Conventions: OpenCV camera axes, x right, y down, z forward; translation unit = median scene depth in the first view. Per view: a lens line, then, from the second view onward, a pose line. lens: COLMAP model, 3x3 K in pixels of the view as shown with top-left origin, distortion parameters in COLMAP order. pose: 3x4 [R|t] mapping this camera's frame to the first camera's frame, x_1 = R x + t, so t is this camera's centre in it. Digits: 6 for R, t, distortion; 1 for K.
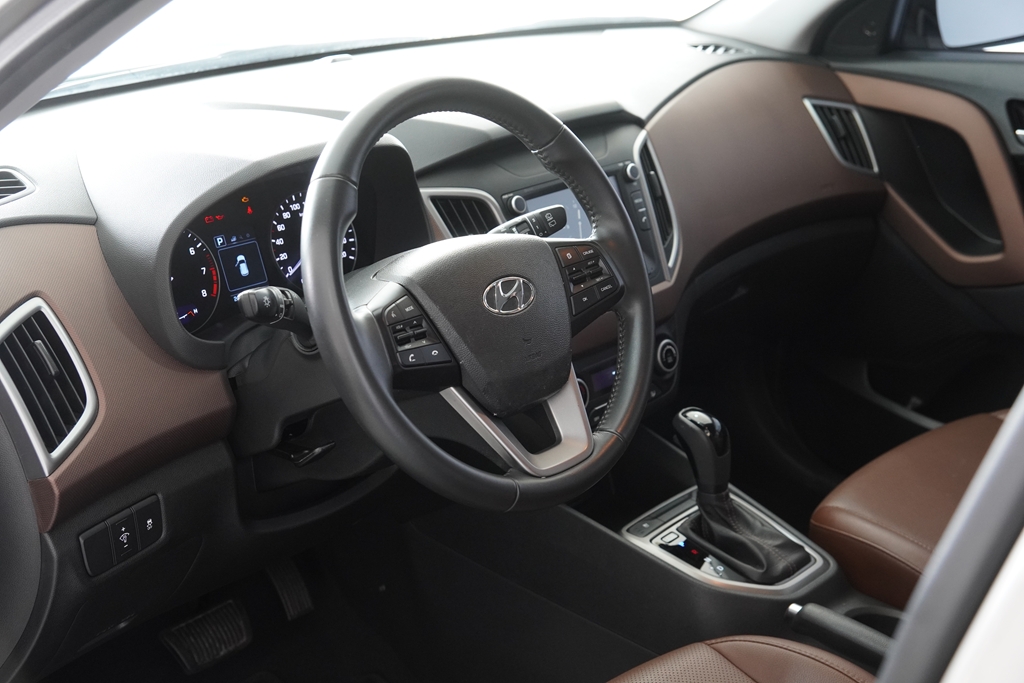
lens RADIAL K [[1428.4, 0, 512.0], [0, 1428.4, 341.5], [0, 0, 1]] dist [0.036070, 0.033480]
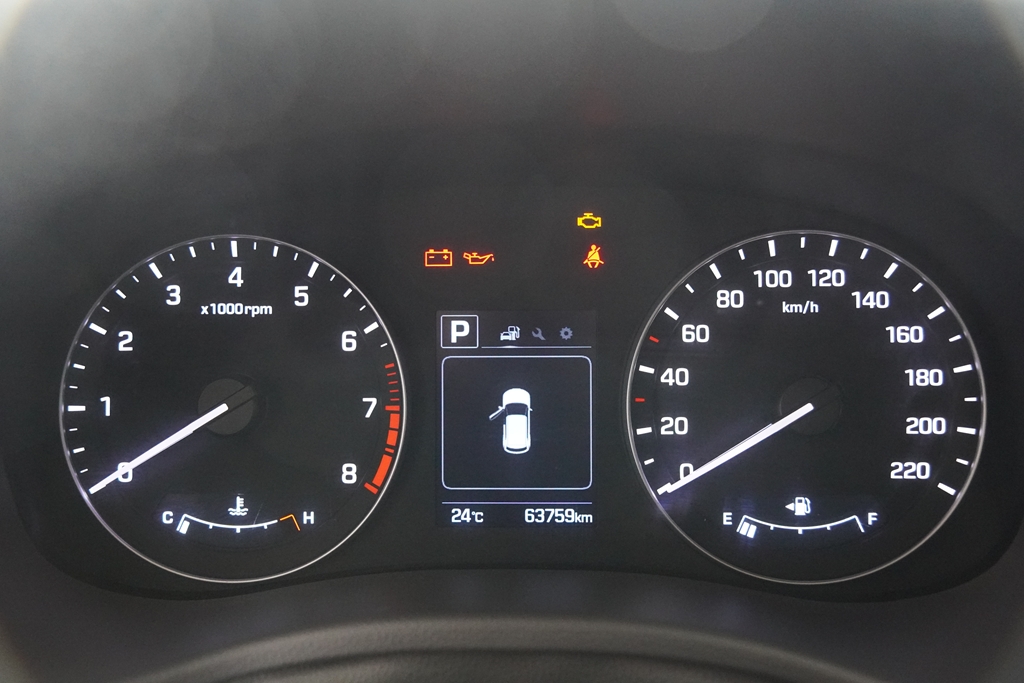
lens RADIAL K [[1082.3, 0, 512.1], [0, 1082.3, 366.9], [0, 0, 1]] dist [-0.004997, 0.000129]
pose [[0.656547, 0.253623, -0.710367, -0.021008], [-0.242487, 0.962752, 0.119617, -0.093342], [0.714245, 0.093721, 0.693592, 0.832036]]
